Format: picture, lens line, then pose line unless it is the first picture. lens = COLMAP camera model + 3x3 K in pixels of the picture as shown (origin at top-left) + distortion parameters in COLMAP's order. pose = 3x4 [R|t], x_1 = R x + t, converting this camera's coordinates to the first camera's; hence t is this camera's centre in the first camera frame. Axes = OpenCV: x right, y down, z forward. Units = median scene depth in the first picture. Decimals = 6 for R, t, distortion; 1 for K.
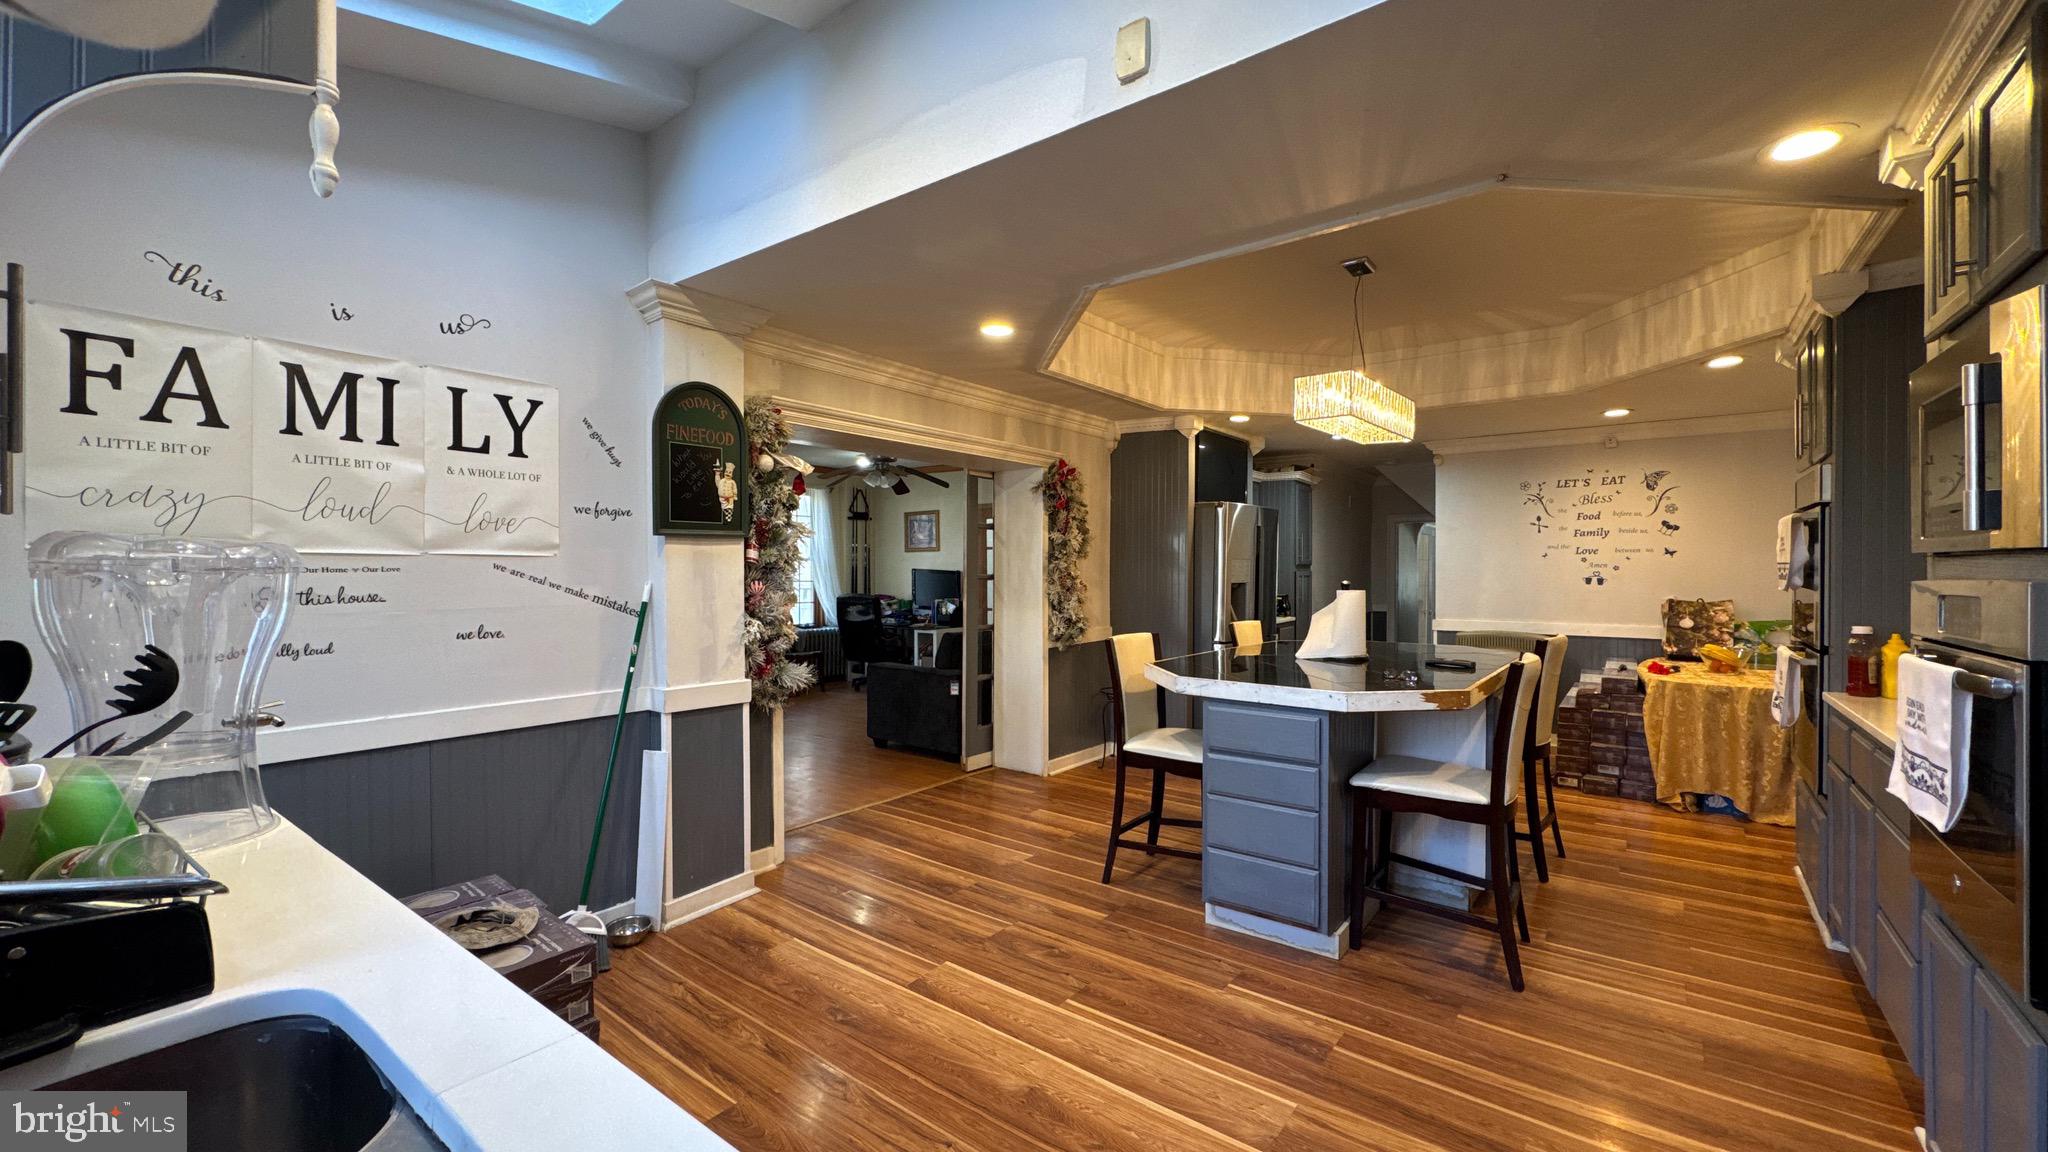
lens RADIAL K [[814.3, 0, 1021.4], [0, 814.3, 578.2], [0, 0, 1]] dist [-0.003757, 0.001316]
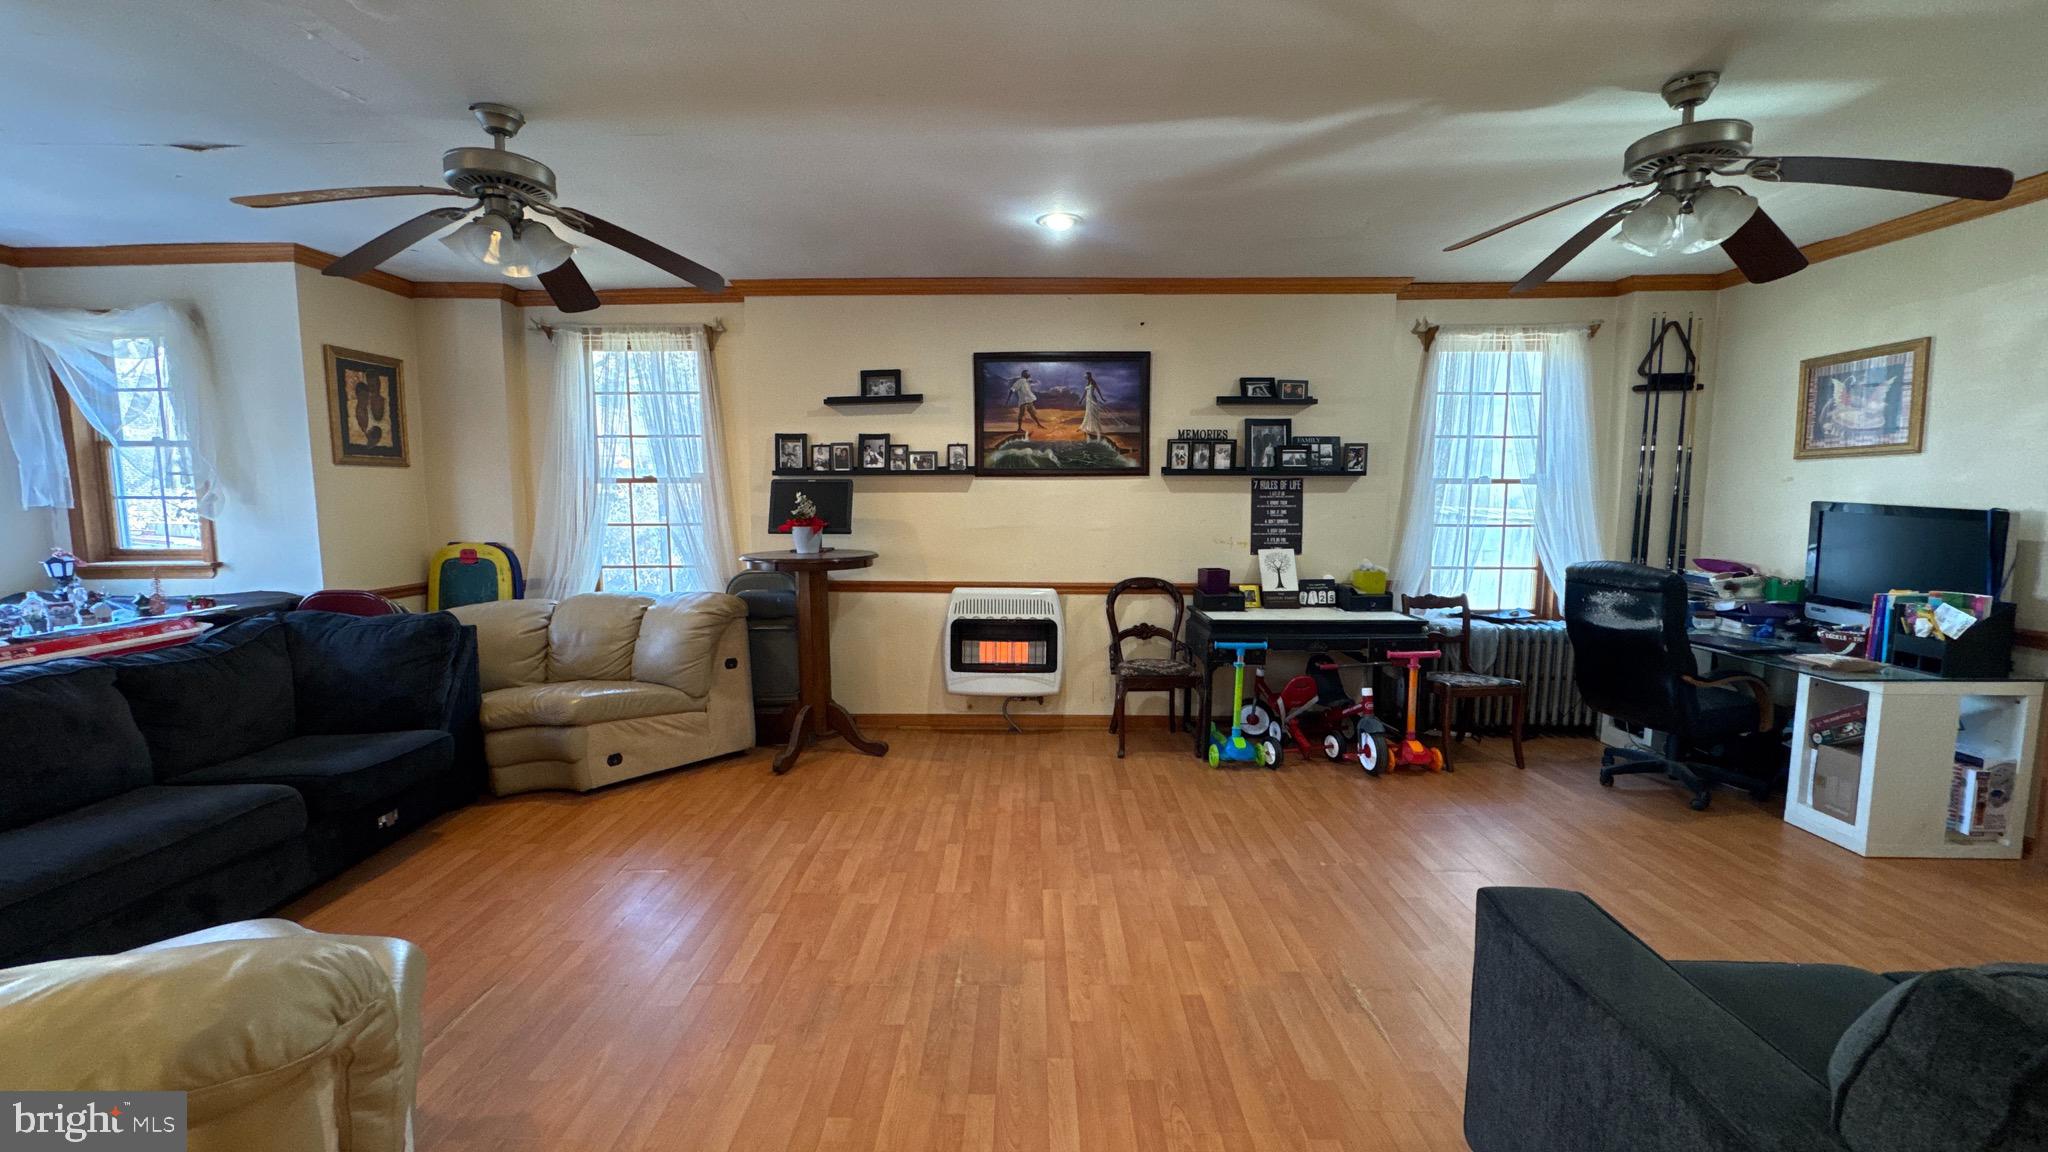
lens RADIAL K [[814.3, 0, 1018.3], [0, 814.3, 573.8], [0, 0, 1]] dist [-0.003757, 0.001316]
pose [[0.596153, 0.078566, -0.799017, -0.150522], [-0.005169, 0.995555, 0.094035, -0.038243], [0.802854, -0.051929, 0.593909, 1.455705]]
